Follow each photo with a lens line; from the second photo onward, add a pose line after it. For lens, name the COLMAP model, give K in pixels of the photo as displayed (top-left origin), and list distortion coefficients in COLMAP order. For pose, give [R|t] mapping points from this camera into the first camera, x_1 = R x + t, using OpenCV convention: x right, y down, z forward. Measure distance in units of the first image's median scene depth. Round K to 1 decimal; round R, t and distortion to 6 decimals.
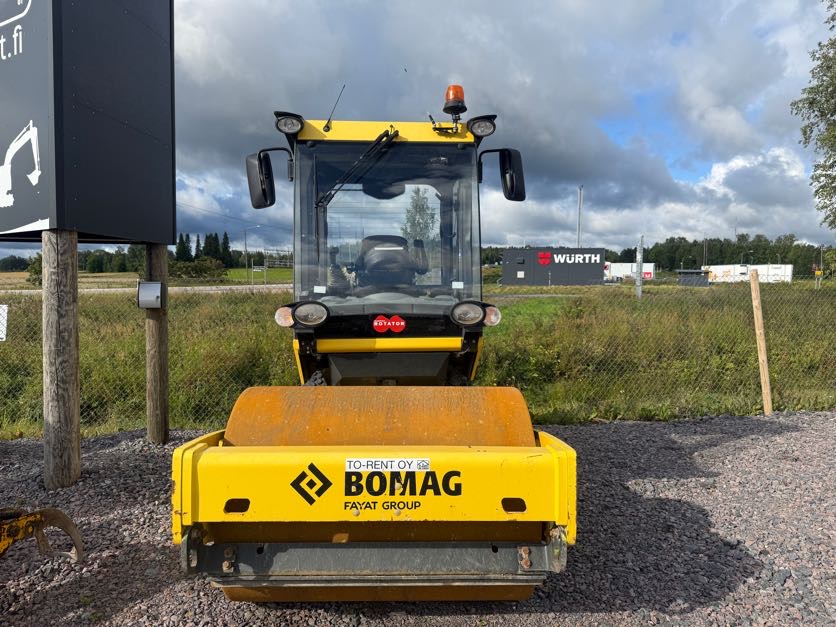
lens RADIAL K [[576.8, 0, 420.8], [0, 576.8, 312.0], [0, 0, 1]] dist [0.110979, -0.188539]
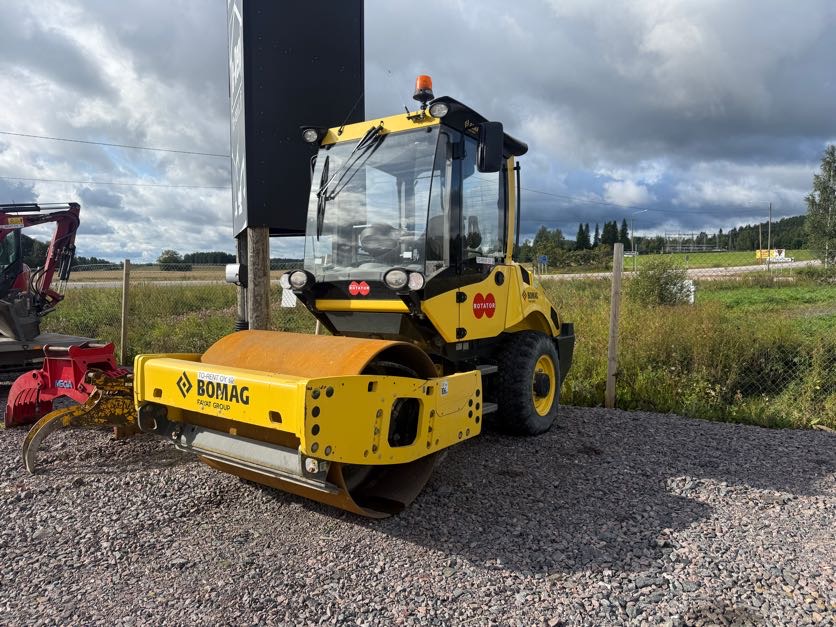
lens RADIAL K [[588.5, 0, 423.3], [0, 588.5, 313.1], [0, 0, 1]] dist [0.049007, -0.072648]
pose [[0.795634, 0.028522, -0.605106, 1.226557], [-0.015235, 0.999517, 0.027081, 0.056814], [0.605586, -0.012328, 0.795684, 0.150859]]
